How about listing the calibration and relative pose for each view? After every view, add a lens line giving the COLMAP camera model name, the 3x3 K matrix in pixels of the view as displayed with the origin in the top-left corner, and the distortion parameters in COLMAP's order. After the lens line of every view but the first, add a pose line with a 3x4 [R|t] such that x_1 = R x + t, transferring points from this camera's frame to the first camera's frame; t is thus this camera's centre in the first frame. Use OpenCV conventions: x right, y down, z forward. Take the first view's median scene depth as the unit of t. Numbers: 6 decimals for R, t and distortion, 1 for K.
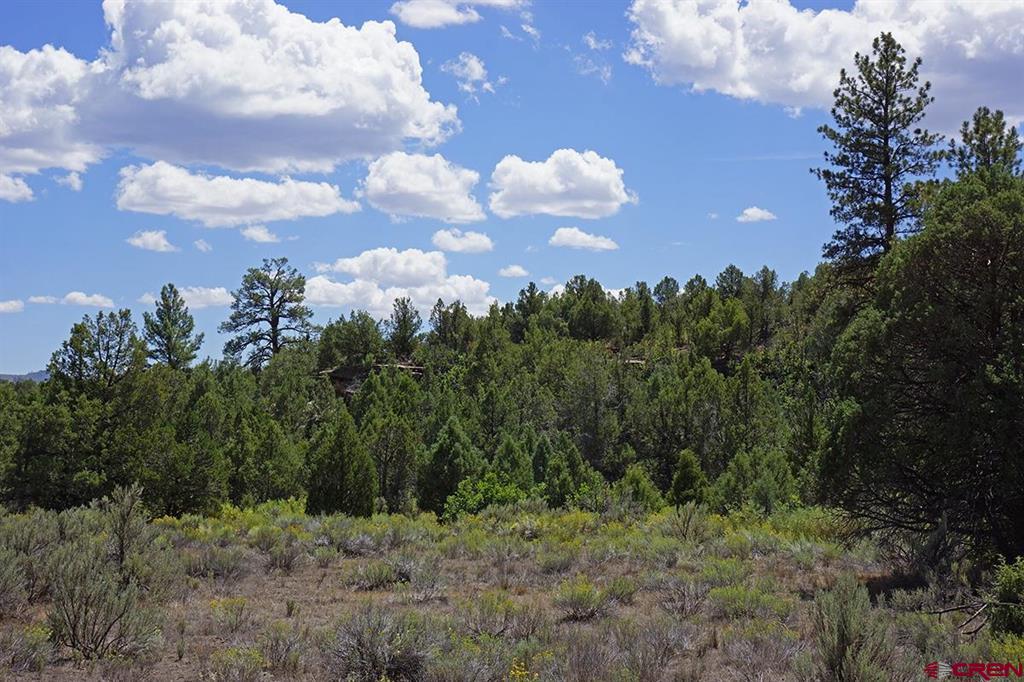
lens RADIAL K [[1803.9, 0, 512.1], [0, 1803.9, 344.5], [0, 0, 1]] dist [0.152522, 0.000000]
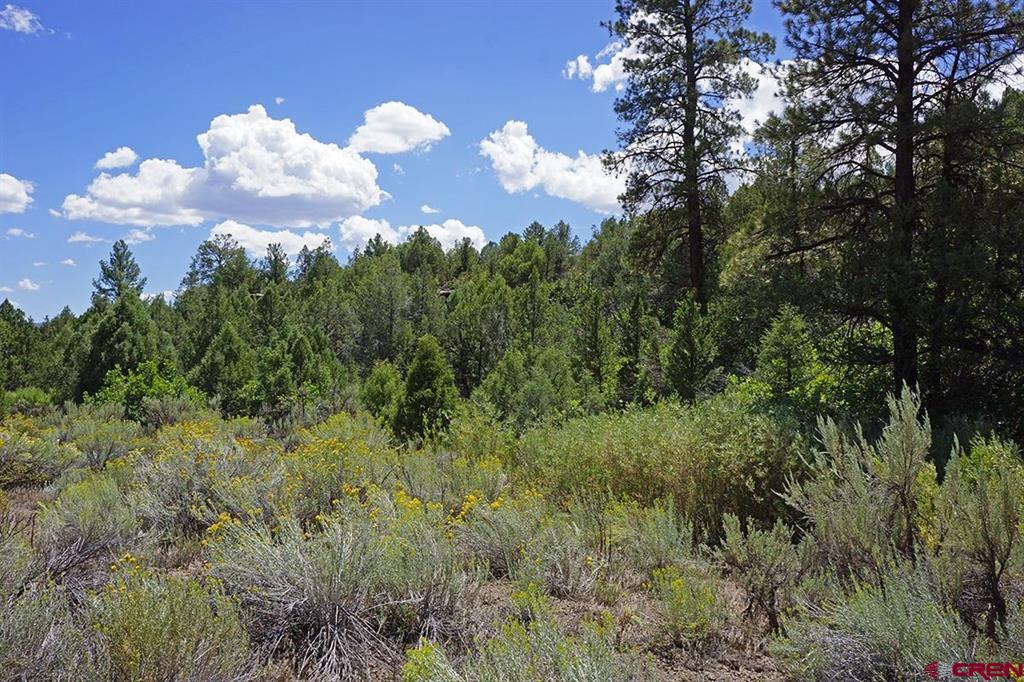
lens RADIAL K [[905.7, 0, 510.1], [0, 905.7, 338.9], [0, 0, 1]] dist [-0.077672, -0.001264]
pose [[0.997333, 0.021171, 0.069841, 0.067603], [-0.021736, 0.999737, 0.007339, 0.036419], [-0.069667, -0.008838, 0.997531, 0.411151]]
